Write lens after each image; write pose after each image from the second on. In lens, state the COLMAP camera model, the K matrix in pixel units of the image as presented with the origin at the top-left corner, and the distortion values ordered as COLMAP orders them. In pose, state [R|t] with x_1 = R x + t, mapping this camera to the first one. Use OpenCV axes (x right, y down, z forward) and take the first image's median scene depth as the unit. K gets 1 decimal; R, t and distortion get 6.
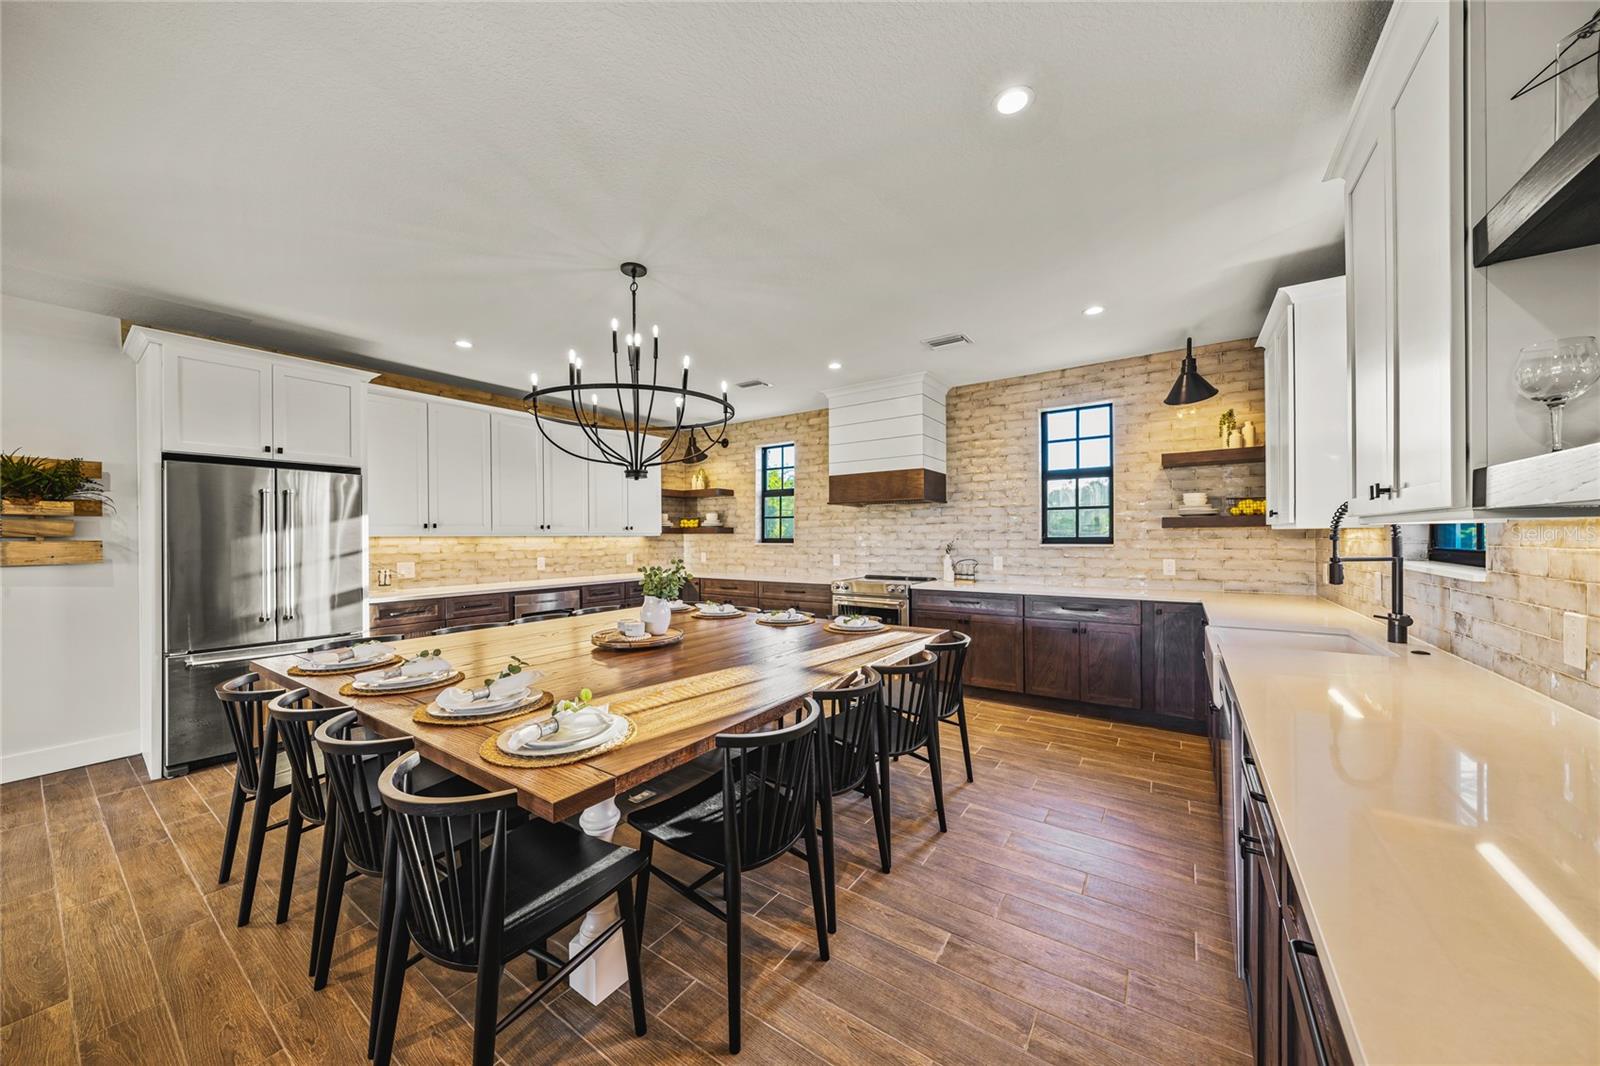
lens RADIAL K [[547.4, 0, 793.4], [0, 547.4, 538.5], [0, 0, 1]] dist [-0.001753, 0.000417]
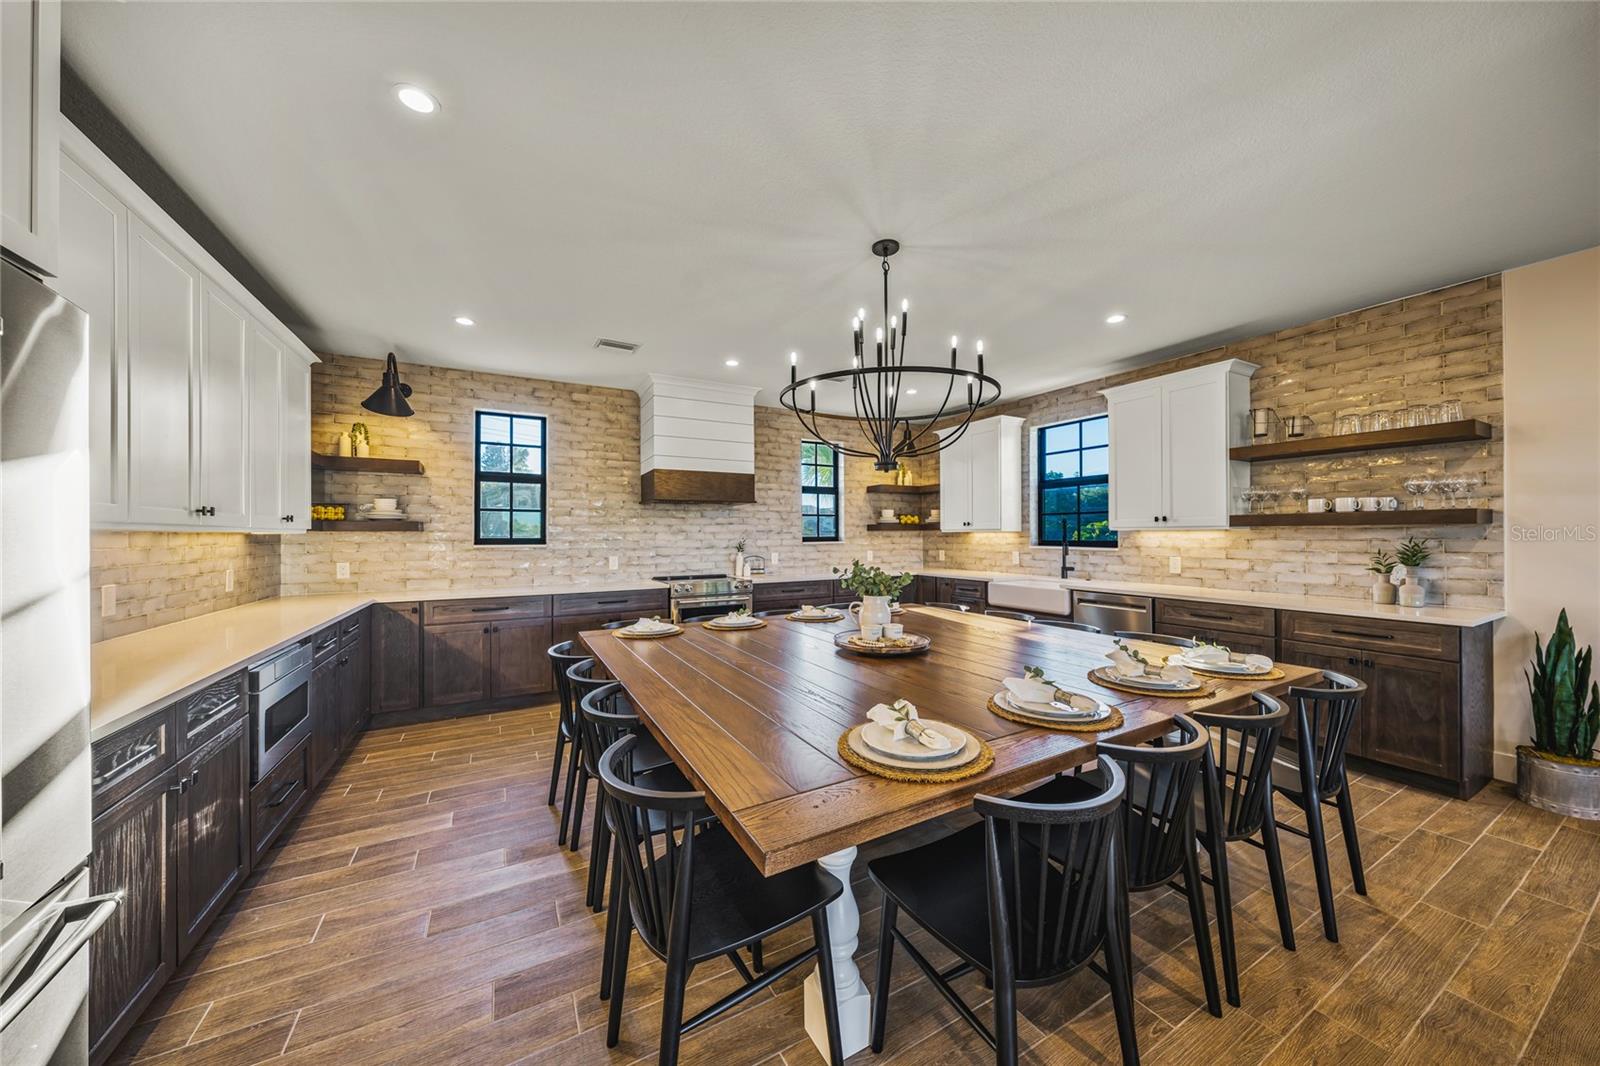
lens RADIAL K [[547.4, 0, 794.6], [0, 547.4, 528.8], [0, 0, 1]] dist [-0.001753, 0.000417]
pose [[0.436333, 0.015561, 0.899651, -0.621992], [0.003822, 0.999809, -0.019146, 0.002991], [-0.899777, 0.011792, 0.436191, 0.382022]]
